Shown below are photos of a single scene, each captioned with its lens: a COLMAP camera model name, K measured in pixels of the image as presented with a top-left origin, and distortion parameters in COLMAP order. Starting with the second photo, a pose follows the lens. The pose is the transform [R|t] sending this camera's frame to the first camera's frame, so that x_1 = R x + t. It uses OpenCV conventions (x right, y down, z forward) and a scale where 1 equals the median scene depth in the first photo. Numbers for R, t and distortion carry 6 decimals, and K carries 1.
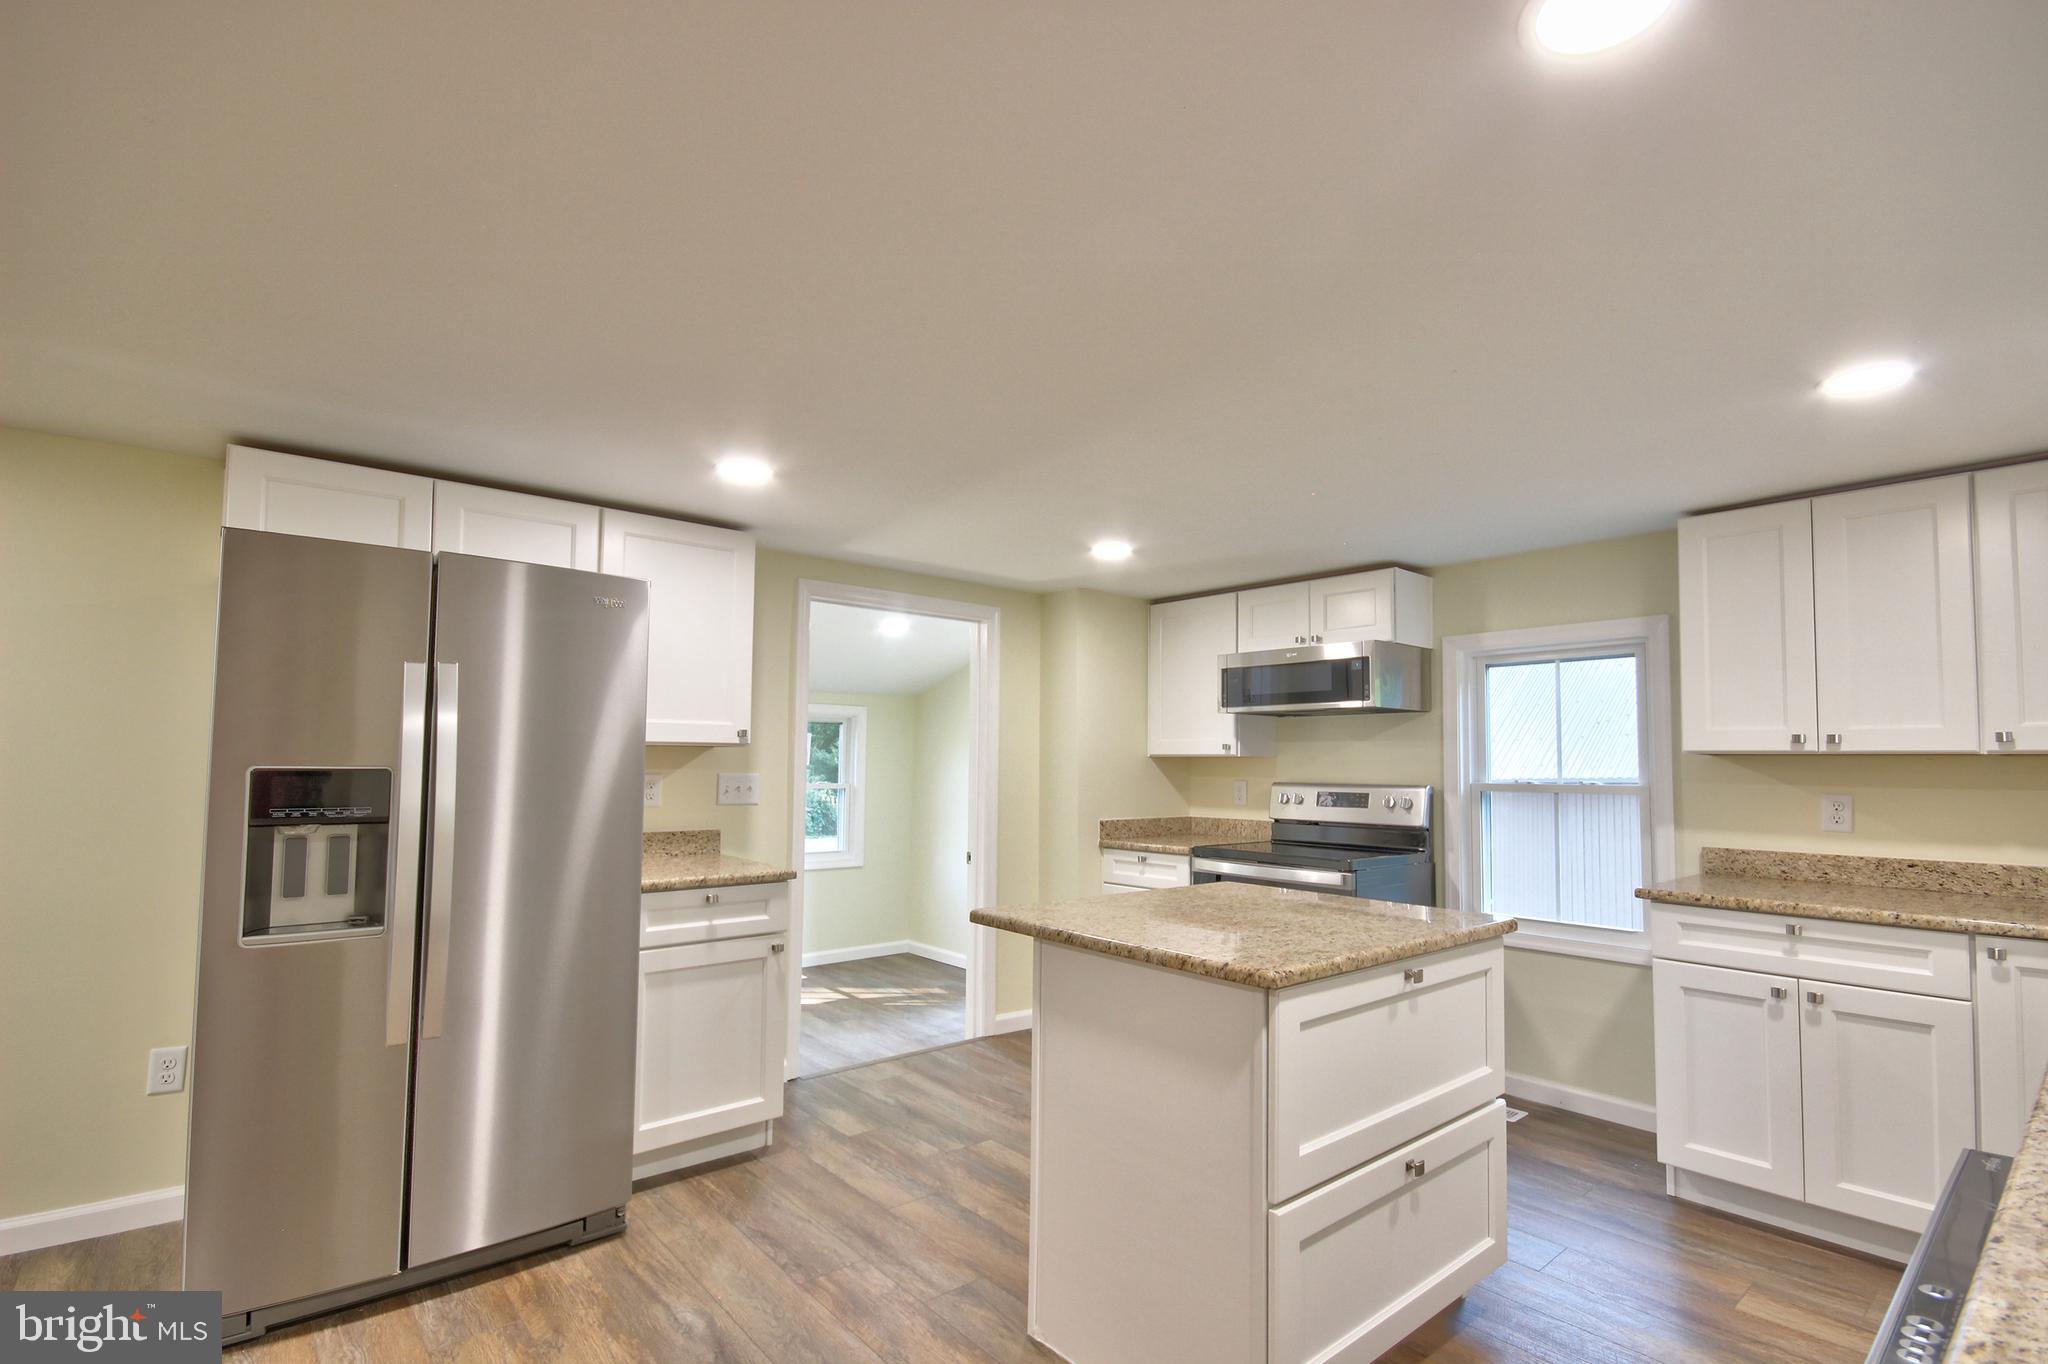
lens RADIAL K [[949.3, 0, 1028.3], [0, 949.3, 685.4], [0, 0, 1]] dist [0.000797, -0.006741]
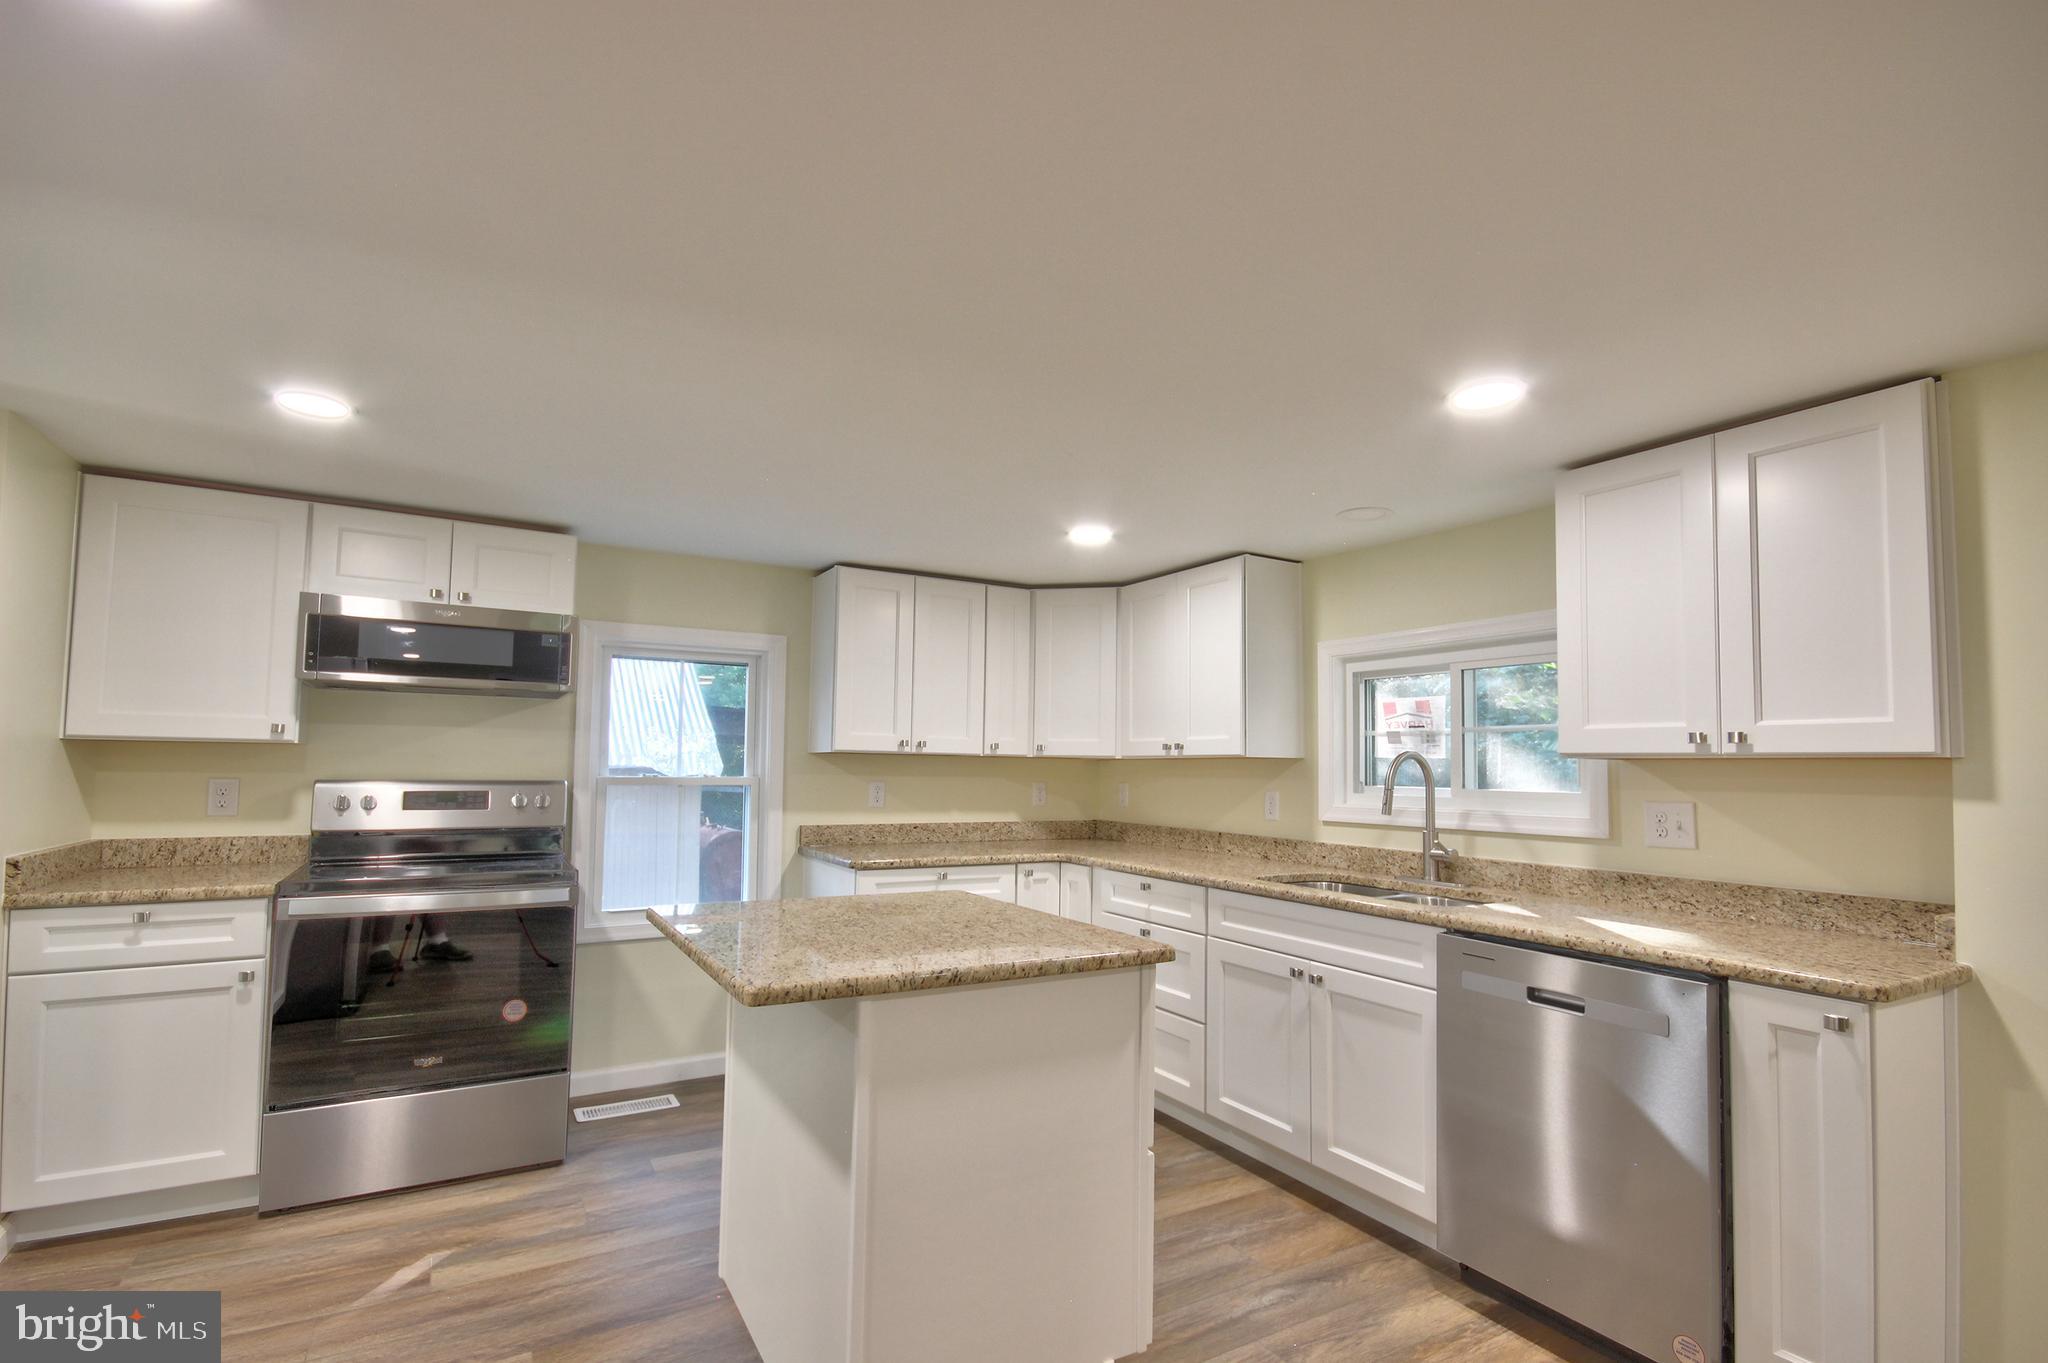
lens RADIAL K [[949.3, 0, 1023.1], [0, 949.3, 703.4], [0, 0, 1]] dist [0.000797, -0.006741]
pose [[0.176702, 0.056406, 0.982647, -0.478380], [-0.095332, 0.994644, -0.039952, 0.031427], [-0.979637, -0.086618, 0.181133, 0.492341]]
